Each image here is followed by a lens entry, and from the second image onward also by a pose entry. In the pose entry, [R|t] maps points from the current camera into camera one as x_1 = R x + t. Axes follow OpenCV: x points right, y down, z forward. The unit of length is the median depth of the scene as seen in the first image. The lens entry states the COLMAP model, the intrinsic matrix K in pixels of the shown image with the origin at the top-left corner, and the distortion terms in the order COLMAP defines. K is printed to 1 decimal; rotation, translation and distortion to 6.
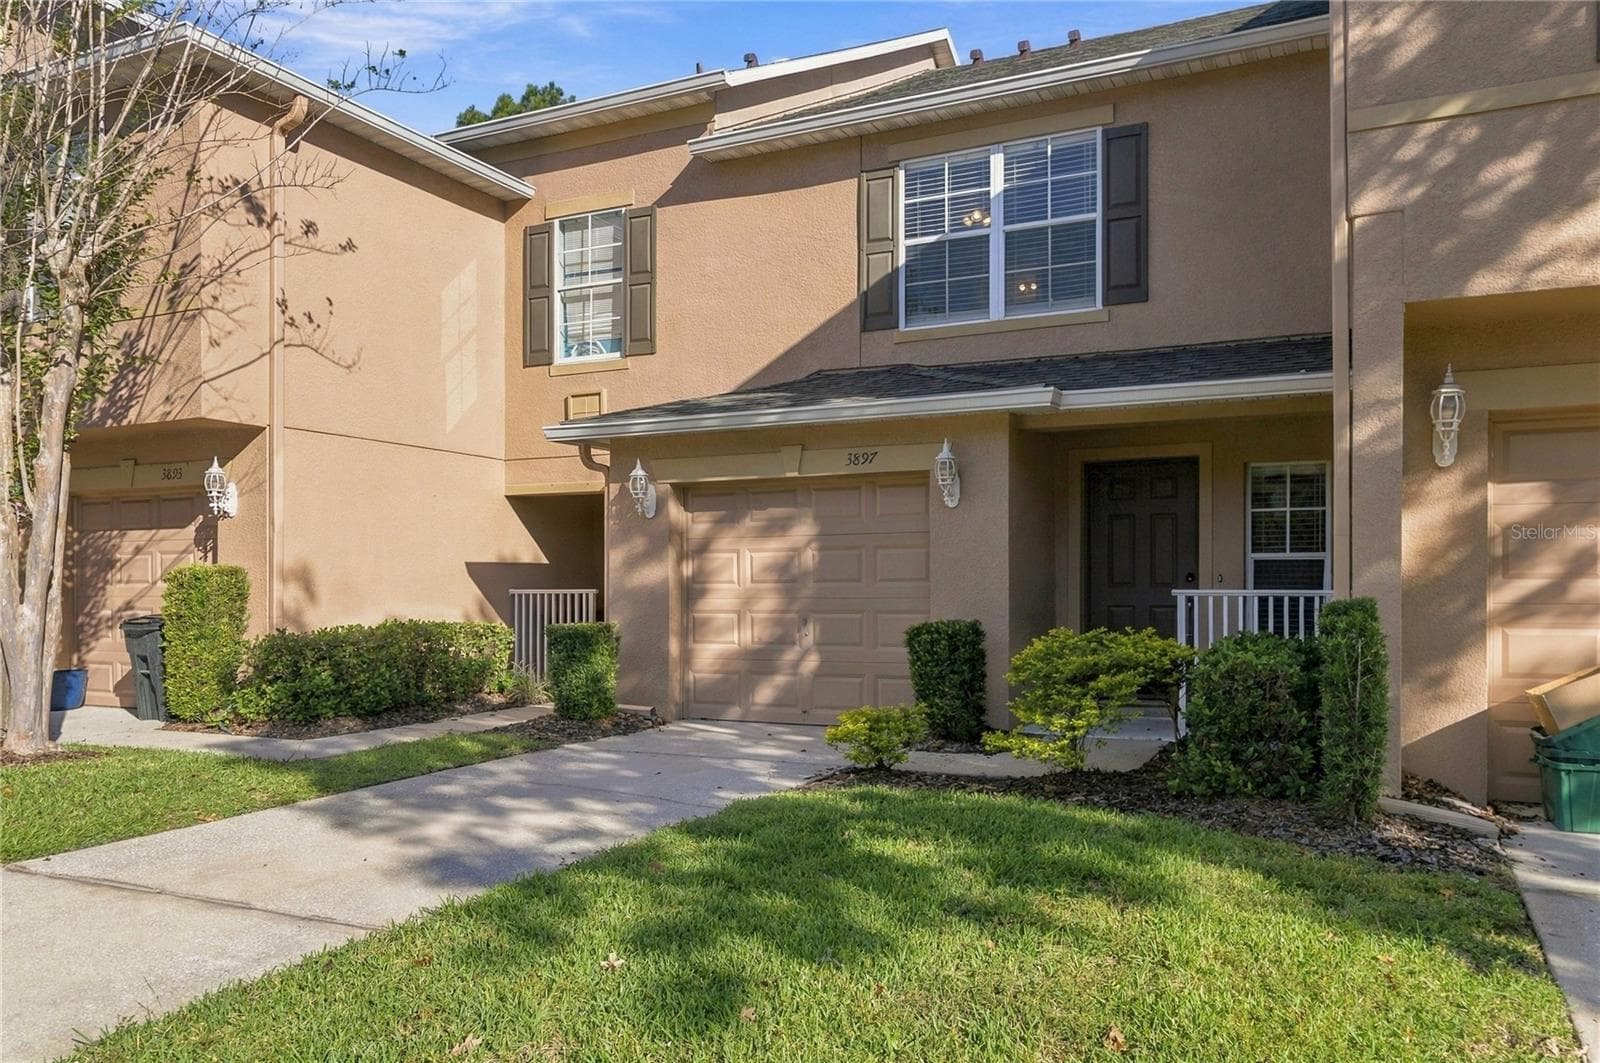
lens RADIAL K [[1173.2, 0, 799.9], [0, 1173.2, 579.9], [0, 0, 1]] dist [0.006889, 0.002696]
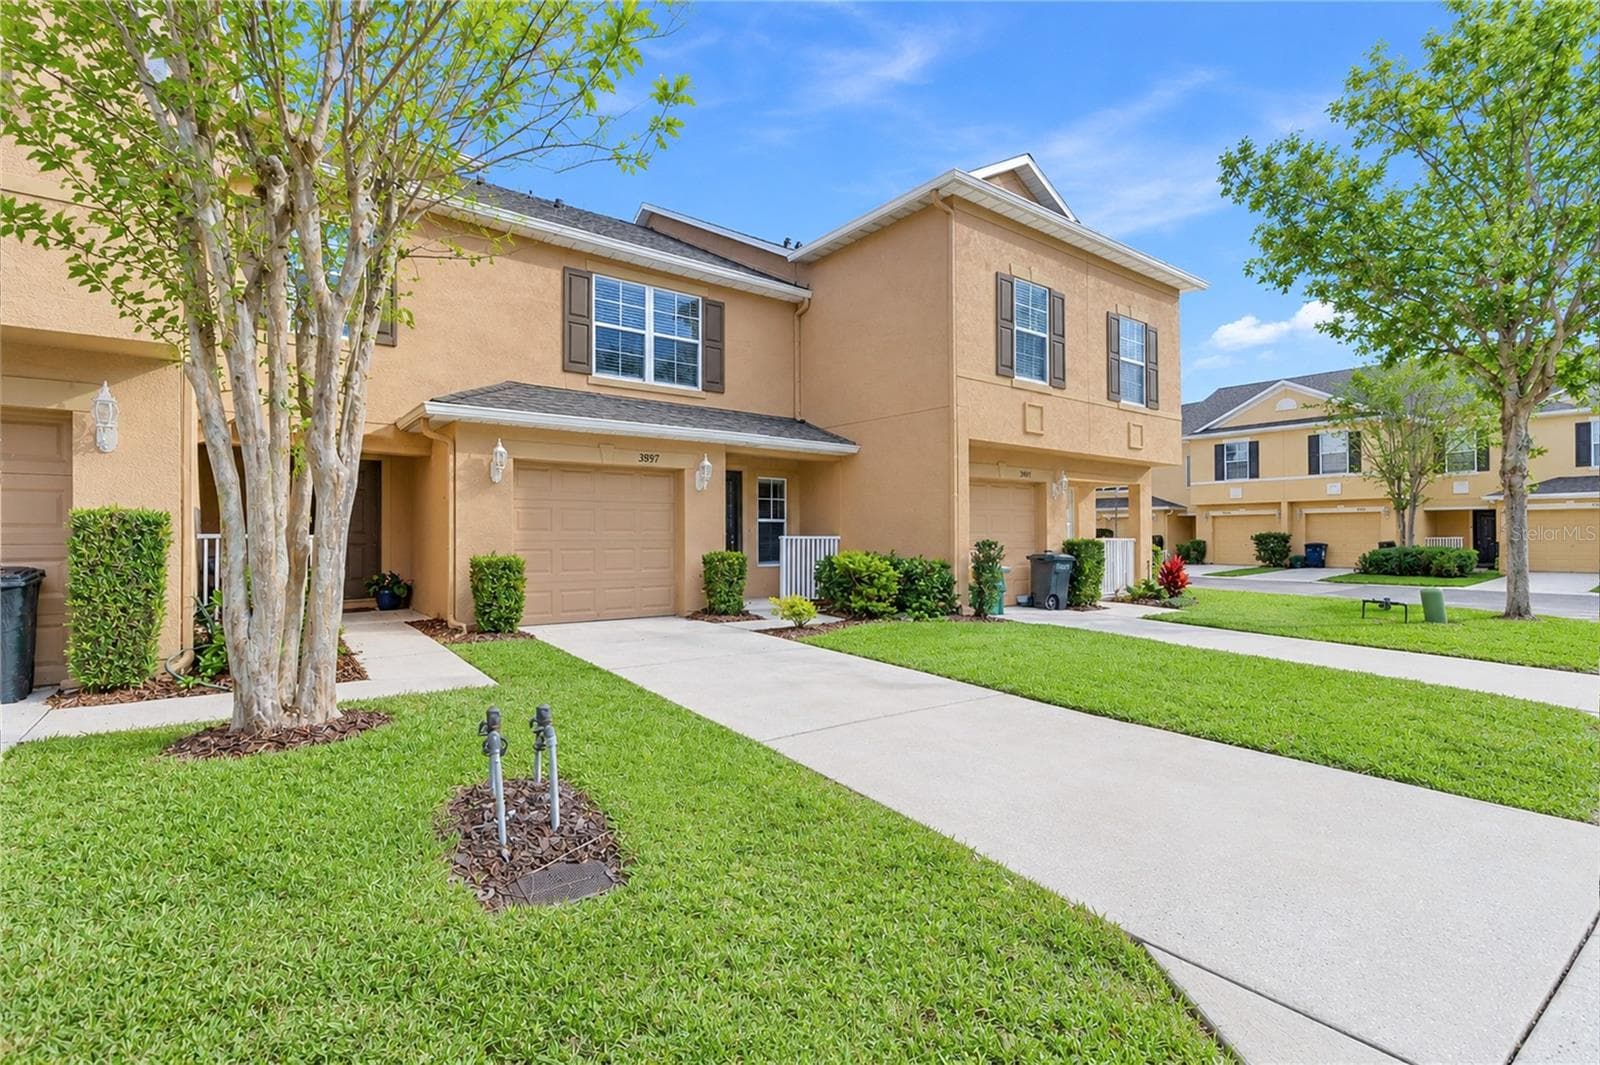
lens RADIAL K [[730.3, 0, 803.4], [0, 730.3, 525.6], [0, 0, 1]] dist [0.000682, 0.000168]
pose [[0.461122, 0.012404, 0.887250, -0.692497], [-0.008637, 0.999918, -0.009490, 0.001123], [-0.887294, -0.003287, 0.461192, 0.281827]]
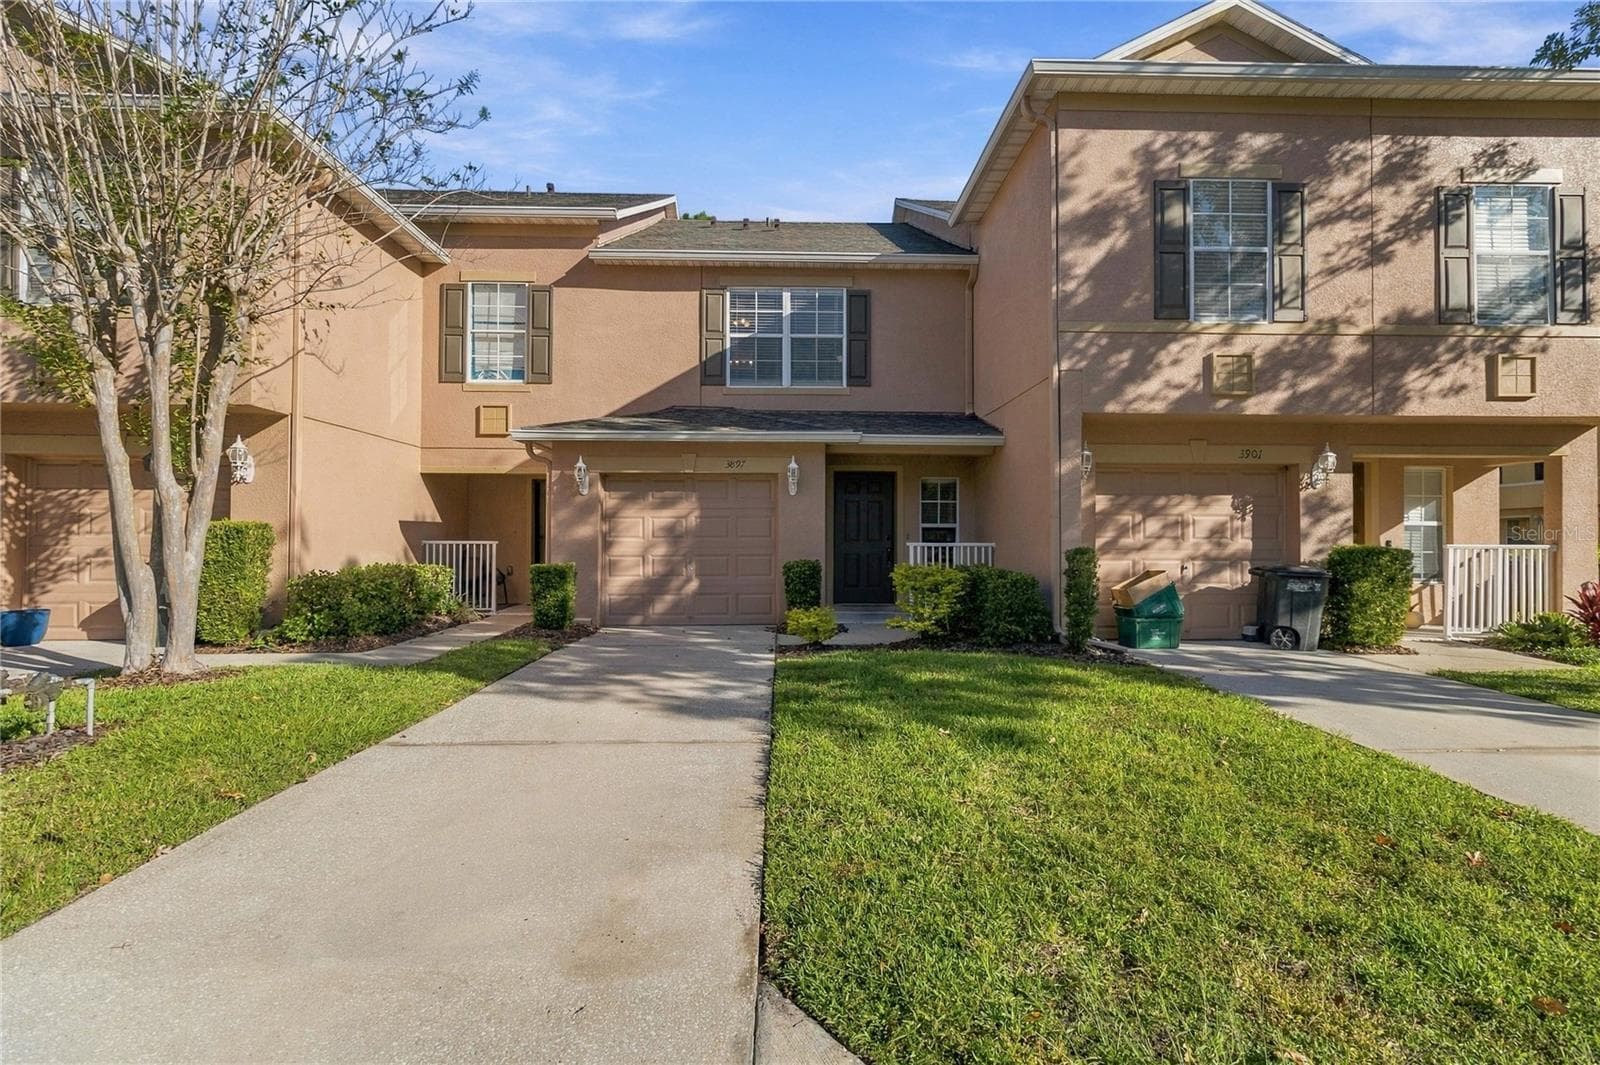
lens RADIAL K [[750.9, 0, 813.2], [0, 750.9, 526.7], [0, 0, 1]] dist [0.000105, -0.000308]
pose [[0.884889, 0.013384, 0.465609, -0.309324], [-0.007467, 0.999866, -0.014550, 0.001087], [-0.465741, 0.009399, 0.884871, -0.001413]]
